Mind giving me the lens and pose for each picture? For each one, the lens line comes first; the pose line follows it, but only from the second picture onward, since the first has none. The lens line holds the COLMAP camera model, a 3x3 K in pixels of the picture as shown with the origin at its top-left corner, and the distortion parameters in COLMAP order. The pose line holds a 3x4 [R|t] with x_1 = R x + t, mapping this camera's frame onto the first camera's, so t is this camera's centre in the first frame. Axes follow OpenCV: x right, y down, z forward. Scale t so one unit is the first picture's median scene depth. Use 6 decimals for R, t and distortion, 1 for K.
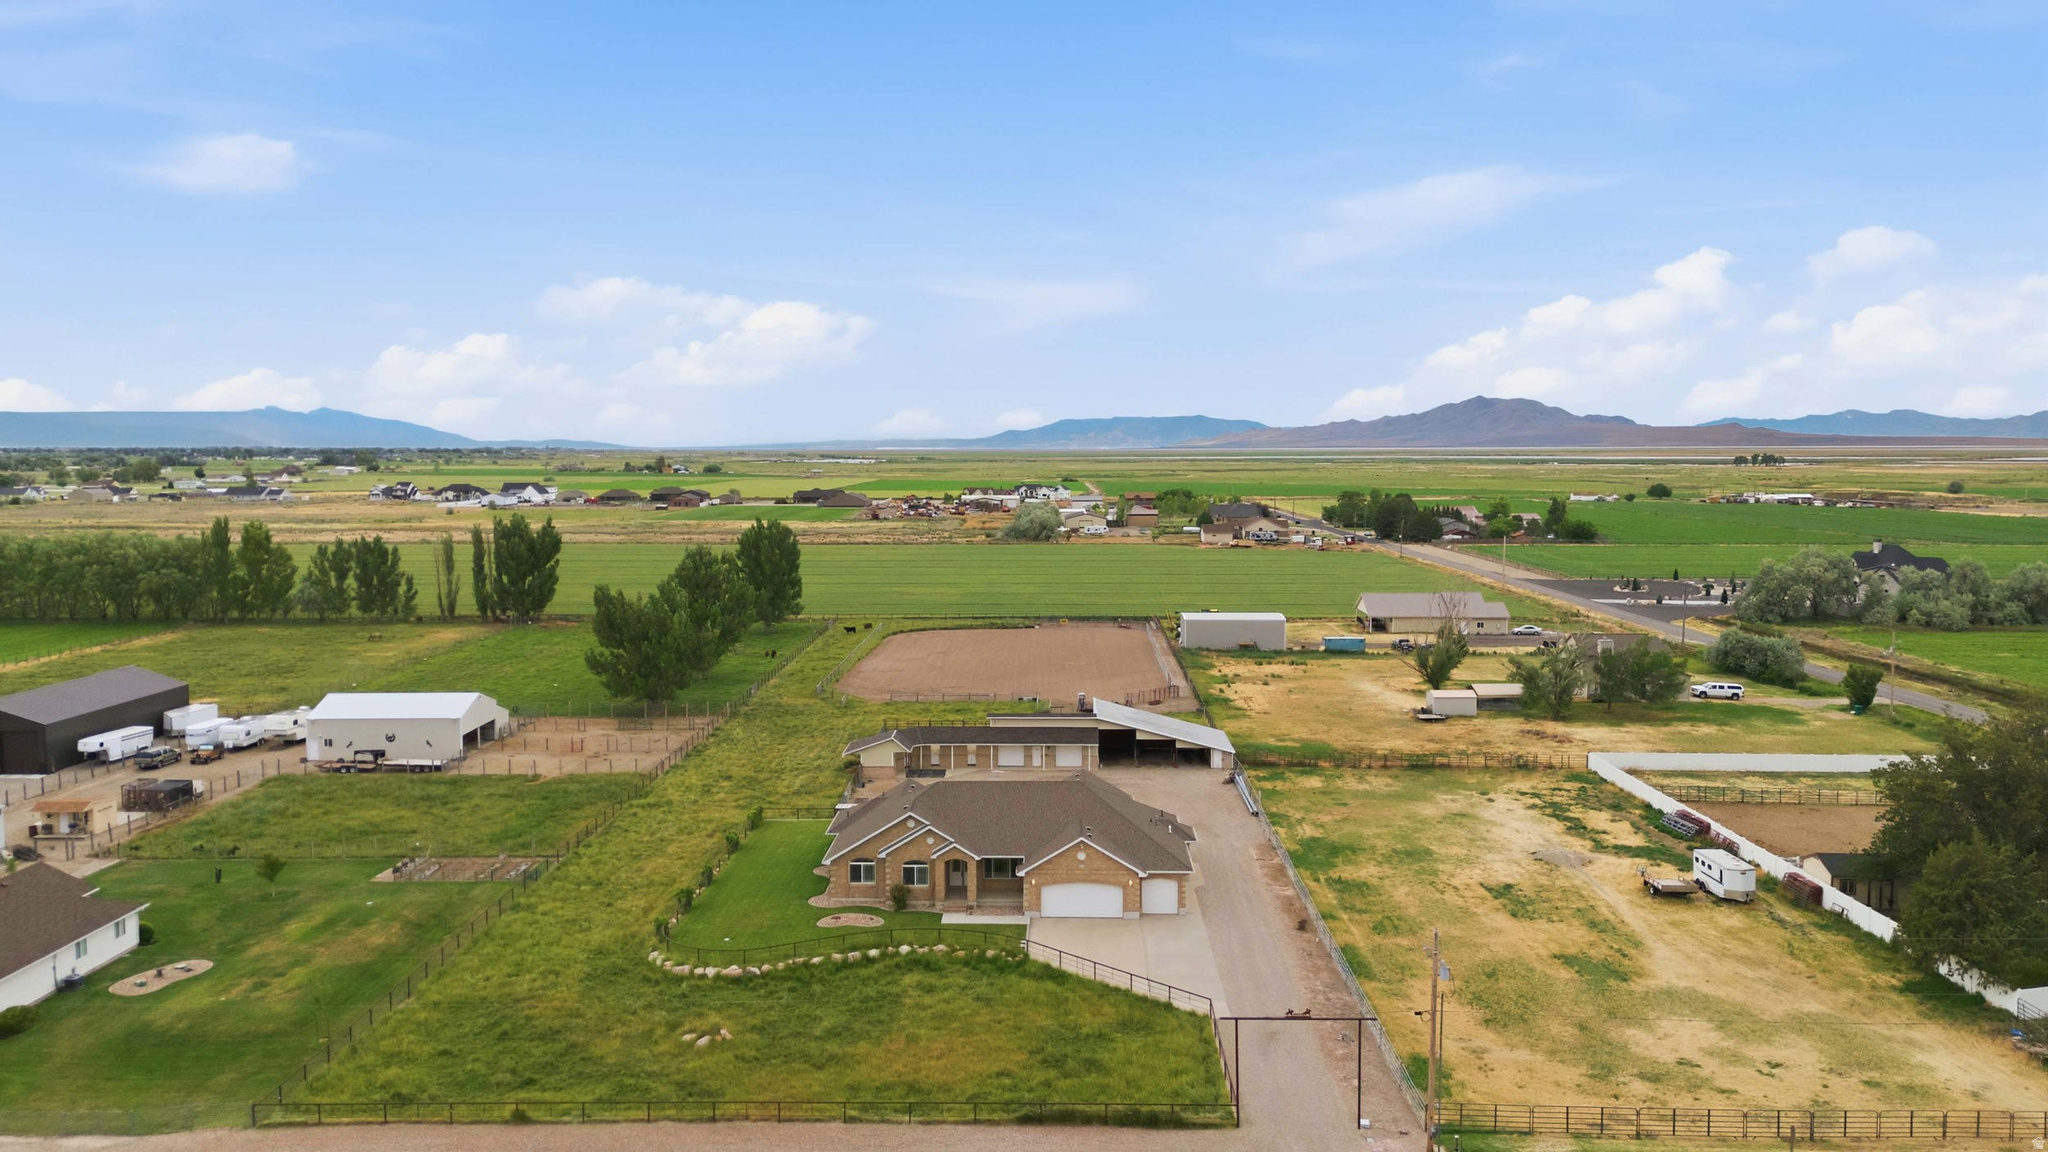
lens RADIAL K [[1494.1, 0, 1024.0], [0, 1494.1, 576.0], [0, 0, 1]] dist [0.101375, -0.108659]
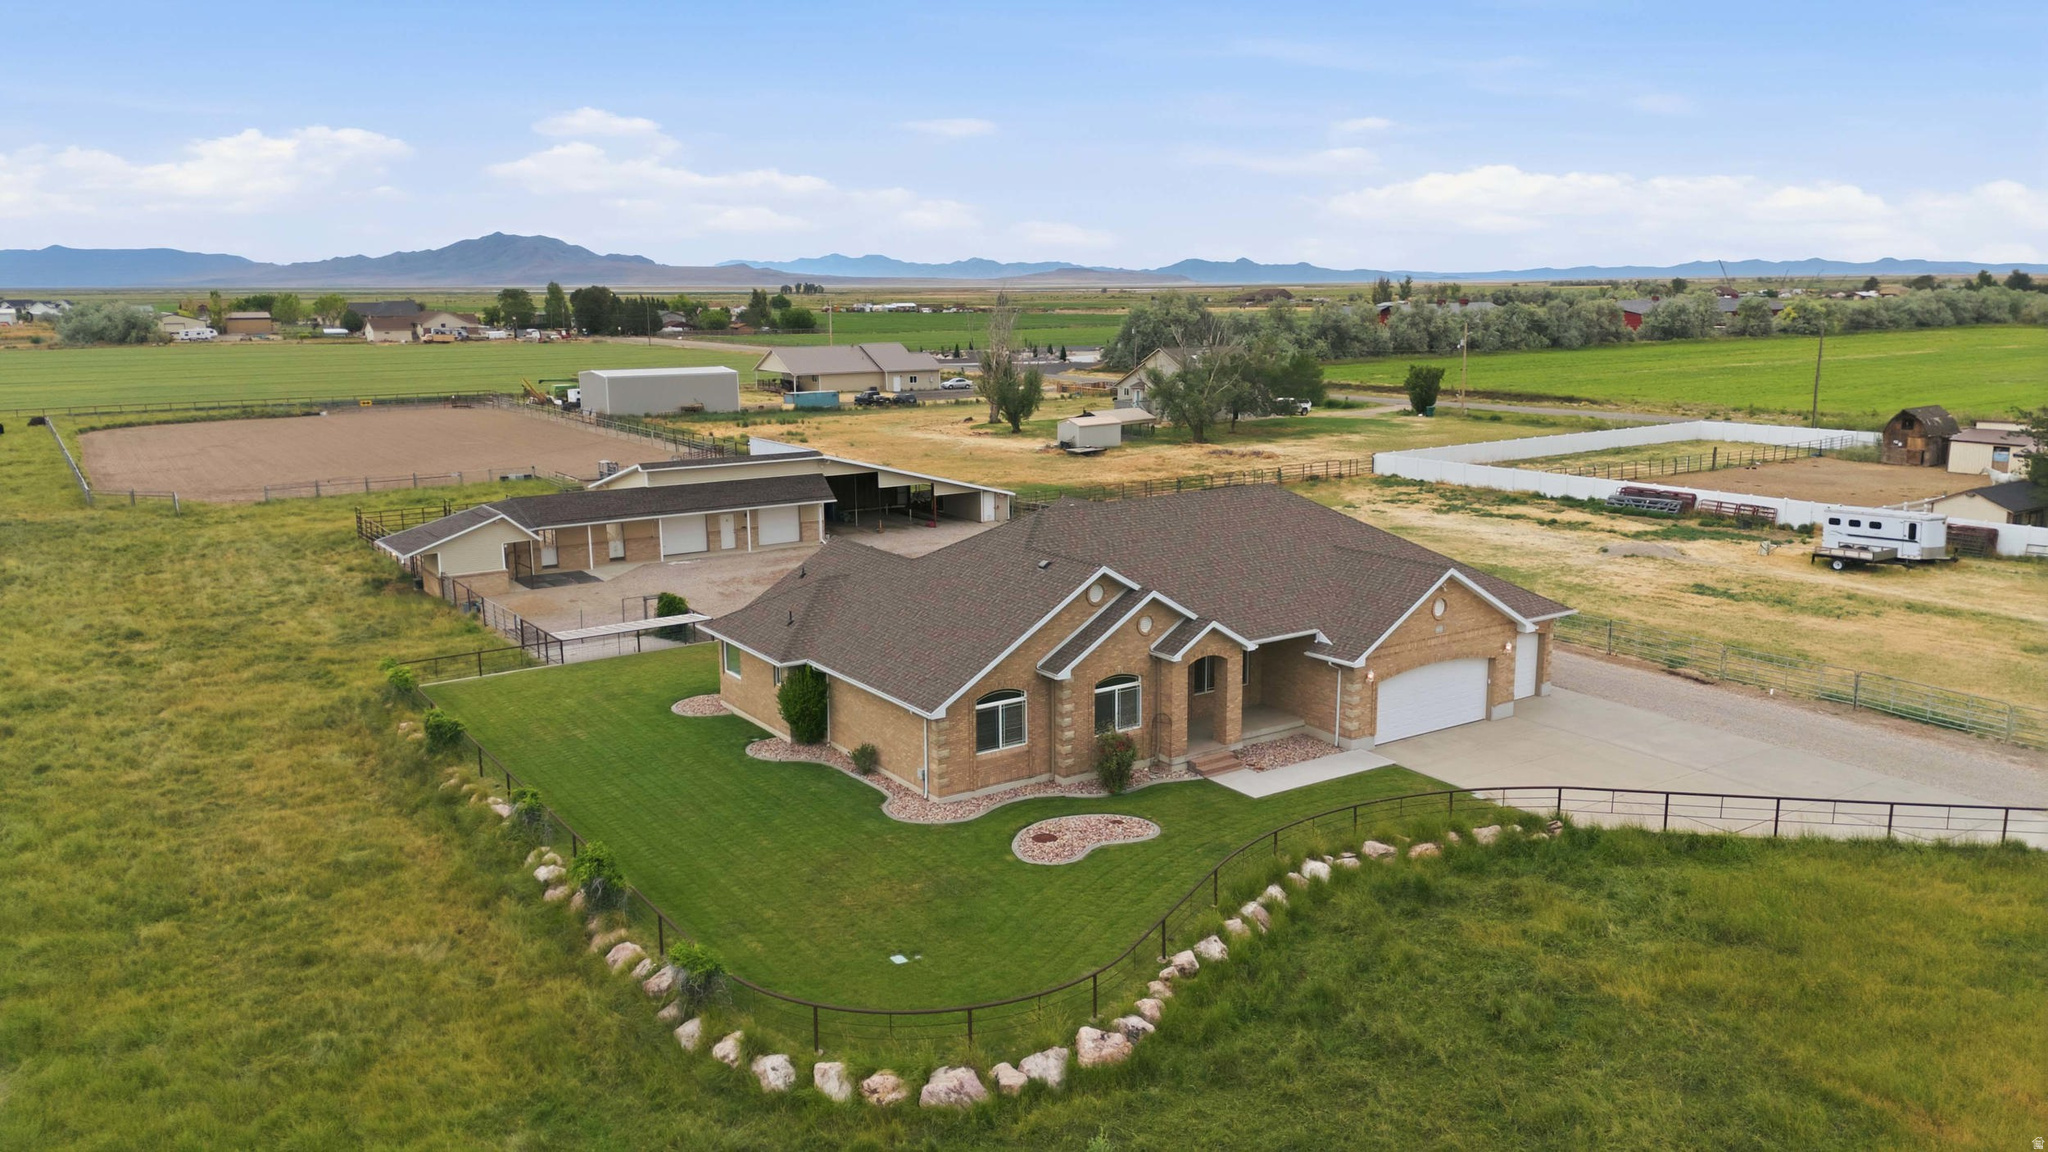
lens RADIAL K [[1494.1, 0, 1024.0], [0, 1494.1, 576.0], [0, 0, 1]] dist [0.101375, -0.108659]
pose [[0.814409, -0.116269, 0.568524, -0.299944], [0.057162, 0.991031, 0.120791, 0.095988], [-0.577469, -0.065875, 0.813751, 0.594245]]
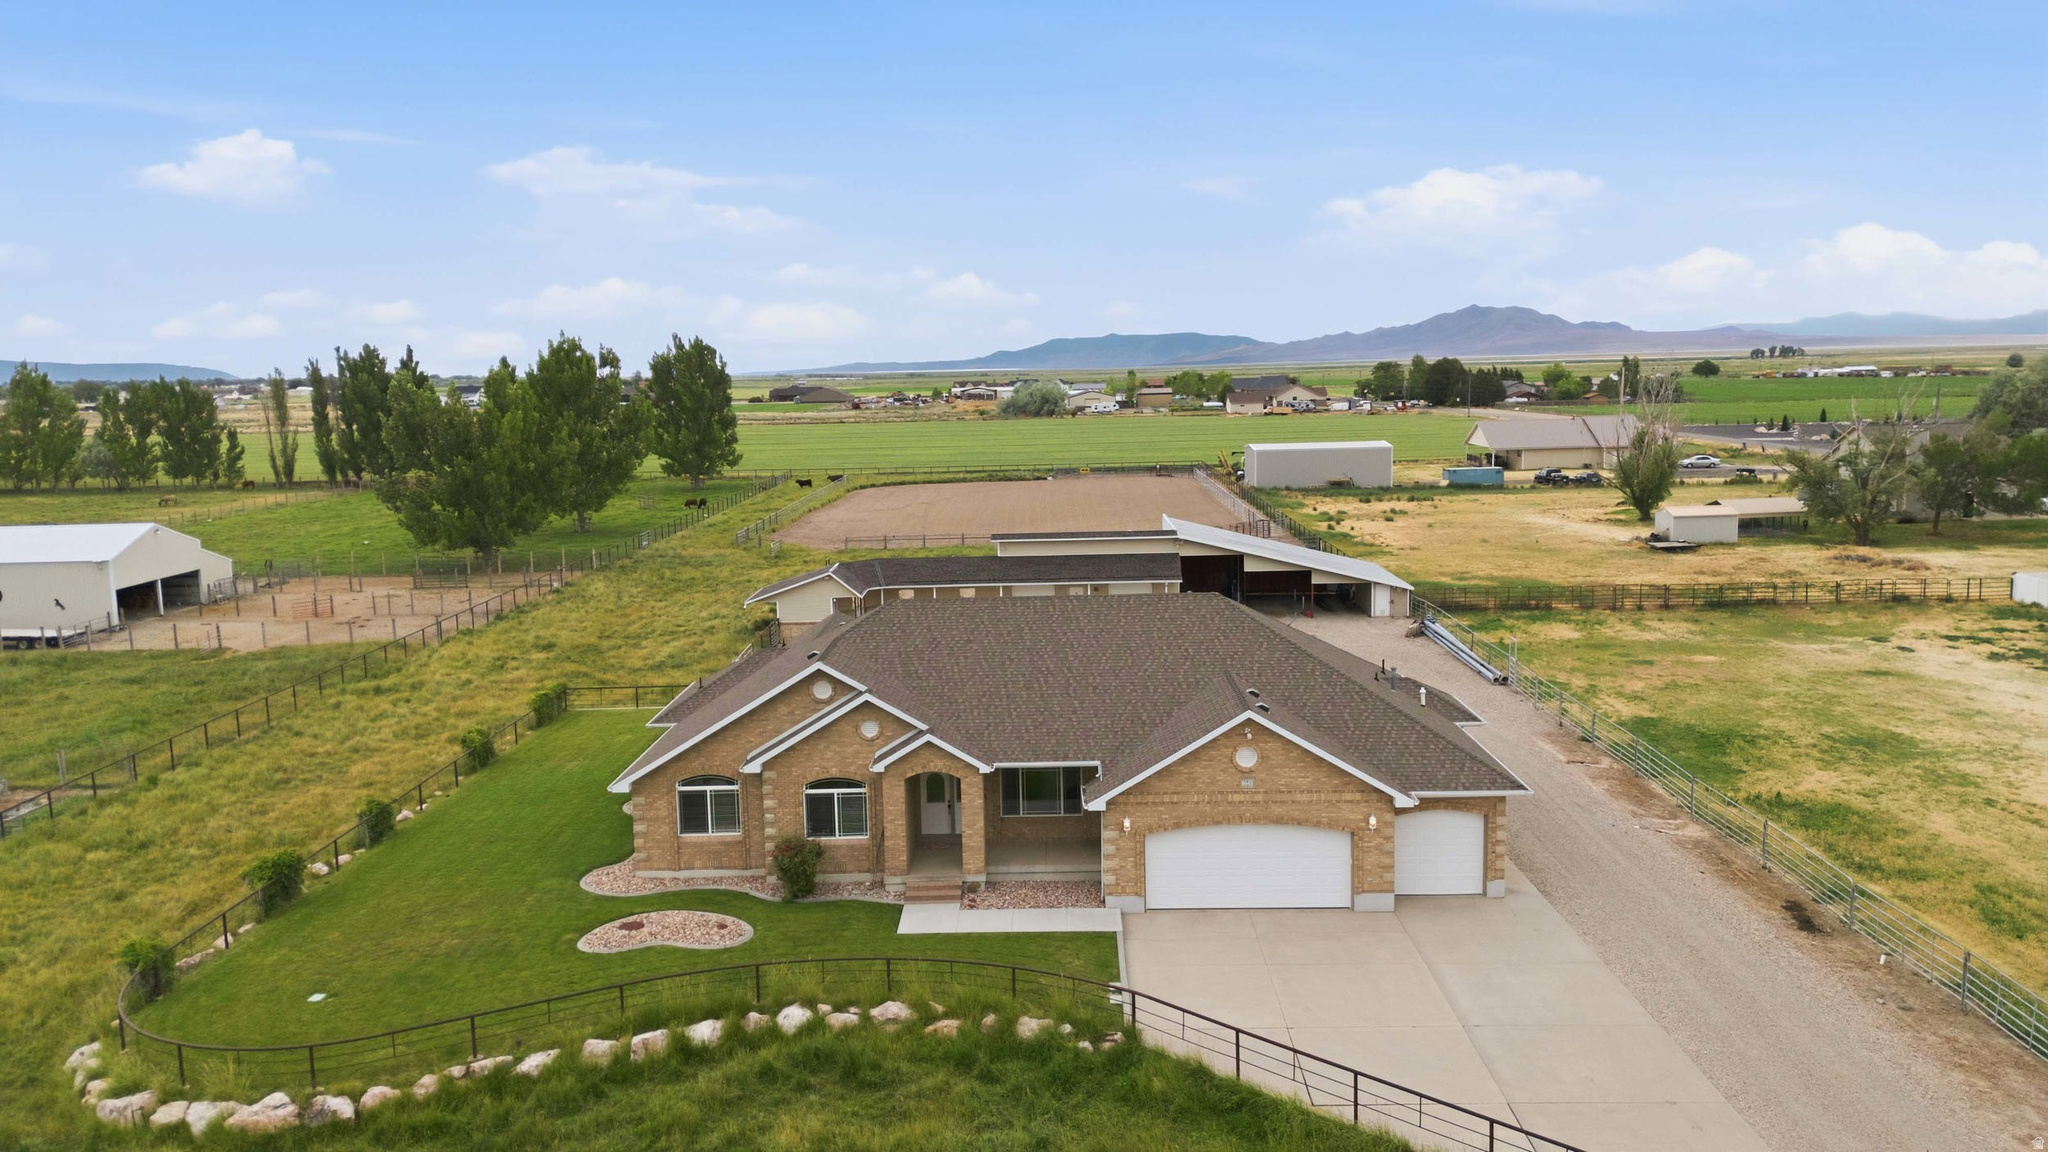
lens RADIAL K [[1494.1, 0, 1024.0], [0, 1494.1, 576.0], [0, 0, 1]] dist [0.101375, -0.108659]
pose [[0.999757, -0.021834, 0.002881, -0.018117], [0.021657, 0.998439, 0.051491, 0.101635], [-0.004001, -0.051416, 0.998669, 0.526368]]
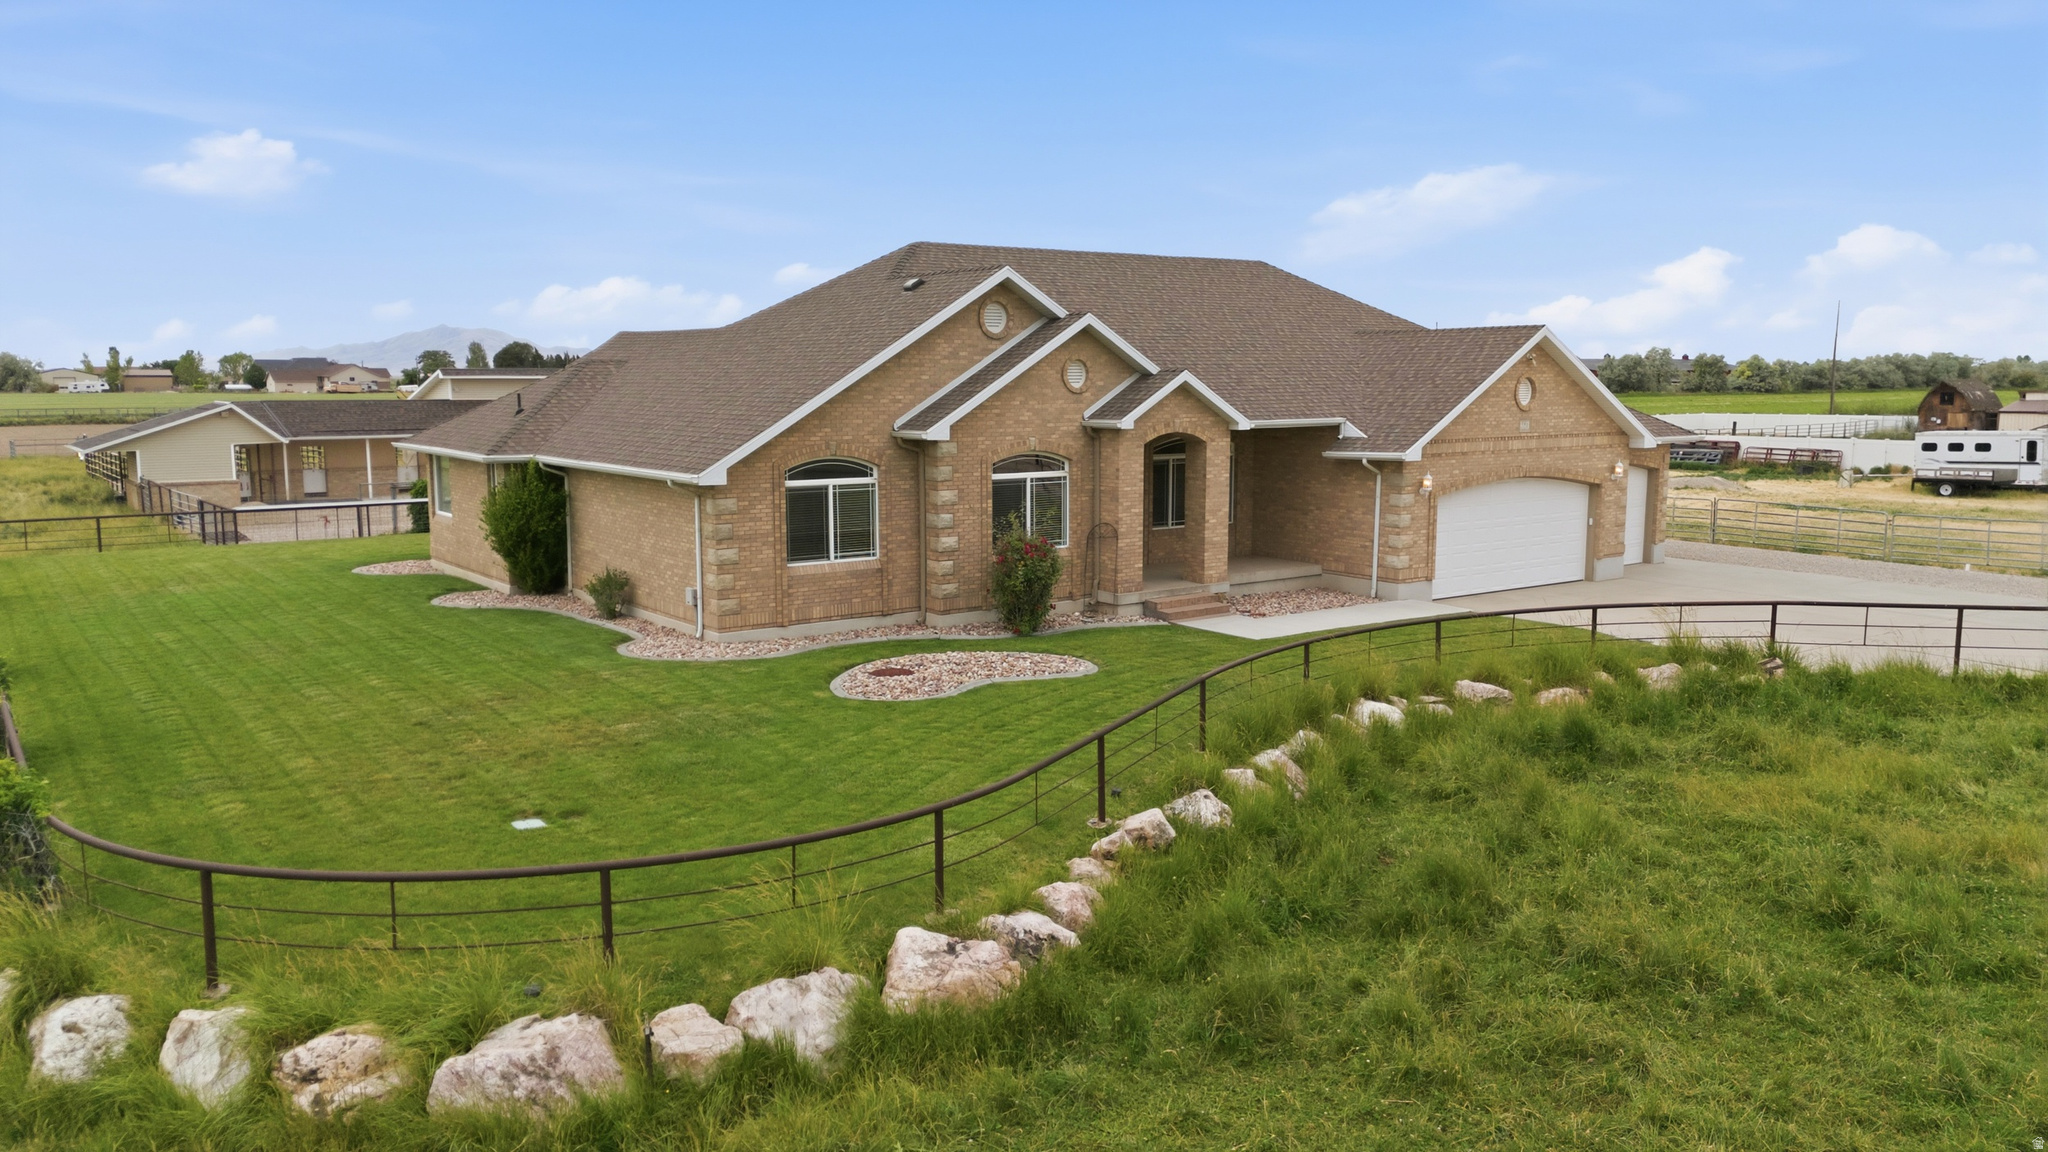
lens RADIAL K [[1494.1, 0, 1024.0], [0, 1494.1, 576.0], [0, 0, 1]] dist [0.101375, -0.108659]
pose [[0.793500, -0.080468, 0.603227, -0.209155], [0.053887, 0.996617, 0.062060, 0.173687], [-0.606180, -0.016739, 0.795151, 0.704363]]
